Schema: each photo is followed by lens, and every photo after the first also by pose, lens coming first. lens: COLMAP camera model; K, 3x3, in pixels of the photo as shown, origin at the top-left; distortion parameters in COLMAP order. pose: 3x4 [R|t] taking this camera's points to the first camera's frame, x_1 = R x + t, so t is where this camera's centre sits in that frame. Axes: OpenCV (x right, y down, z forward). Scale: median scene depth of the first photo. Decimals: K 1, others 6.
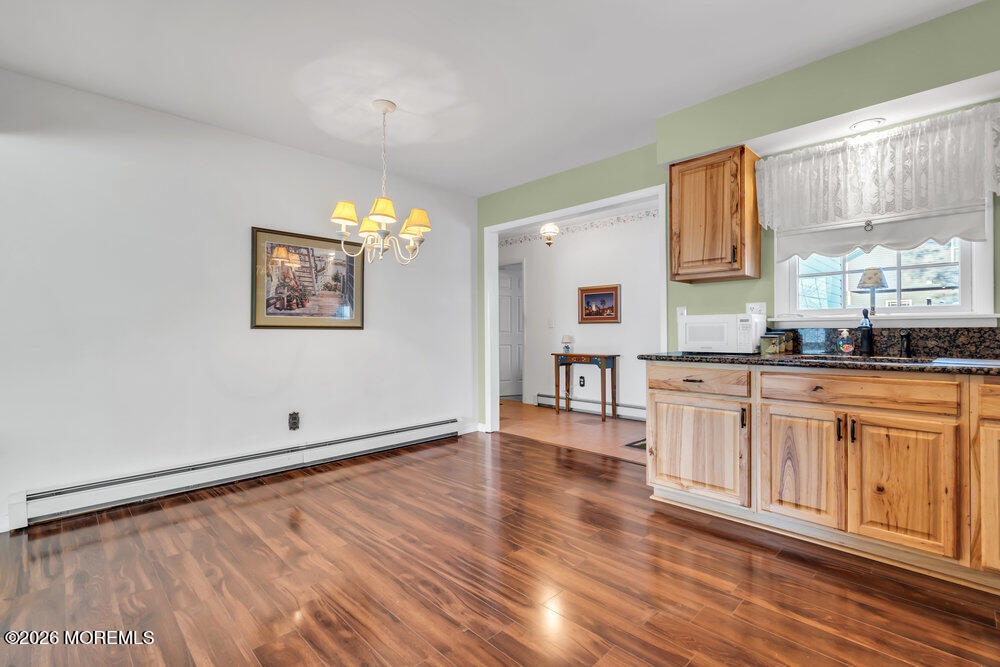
lens RADIAL K [[453.6, 0, 498.3], [0, 453.6, 330.9], [0, 0, 1]] dist [-0.001935, -0.000382]
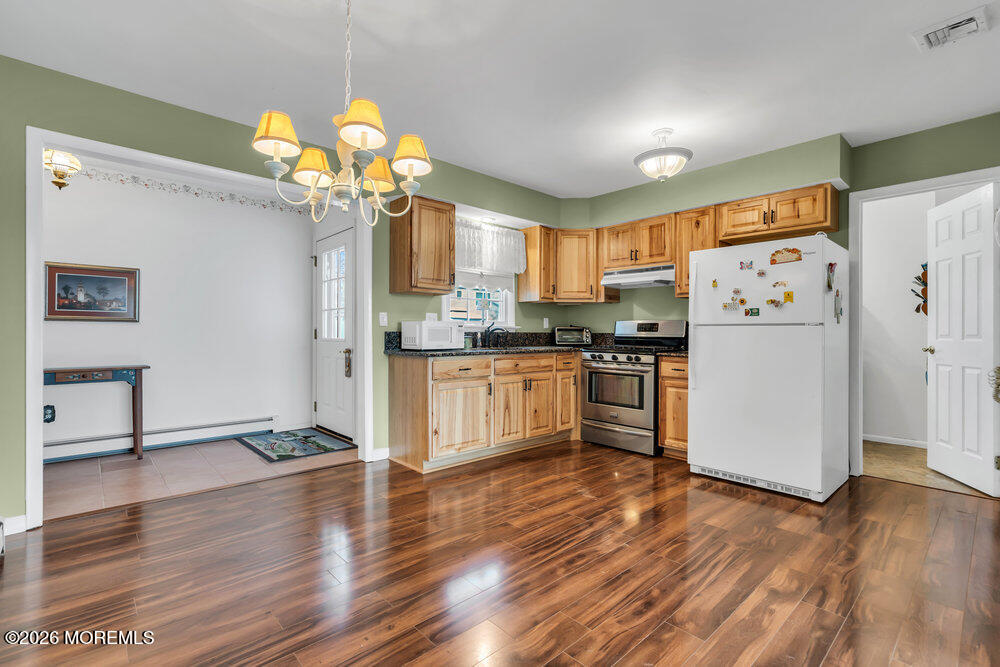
lens RADIAL K [[453.6, 0, 498.3], [0, 453.6, 330.9], [0, 0, 1]] dist [-0.001935, -0.000382]
pose [[0.043015, 0.013979, 0.998977, -1.005063], [-0.002435, 0.999901, -0.013887, 0.013633], [-0.999071, -0.001835, 0.043045, 0.897044]]
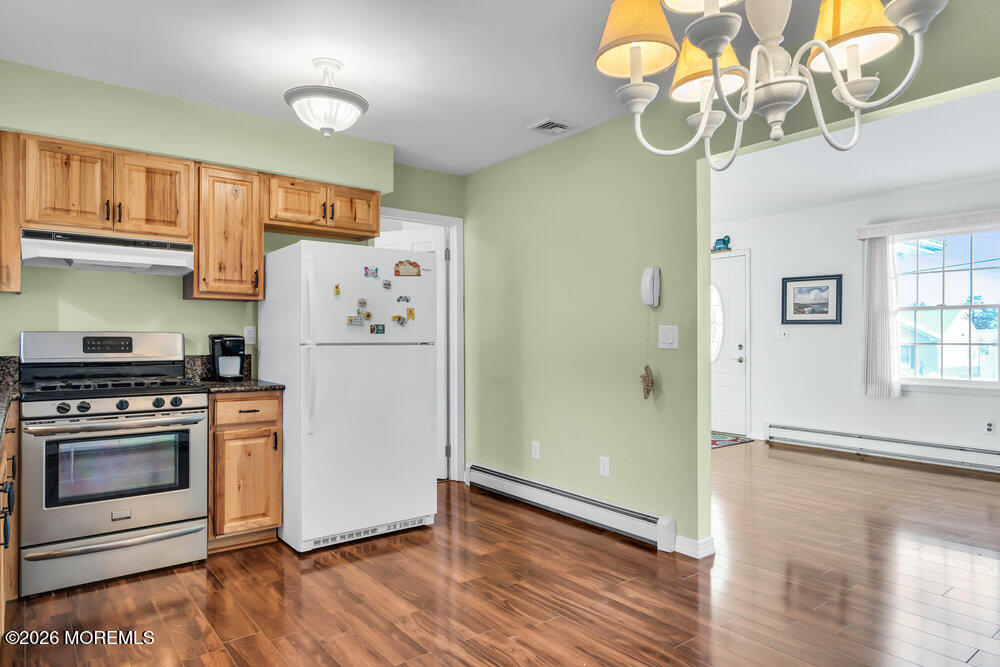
lens RADIAL K [[613.6, 0, 500.0], [0, 613.6, 333.5], [0, 0, 1]] dist [0.002791, 0.000742]
pose [[-0.992514, 0.009048, 0.121793, -0.154881], [0.008704, 0.999956, -0.003357, -0.041507], [-0.121818, -0.002272, -0.992550, 1.652503]]
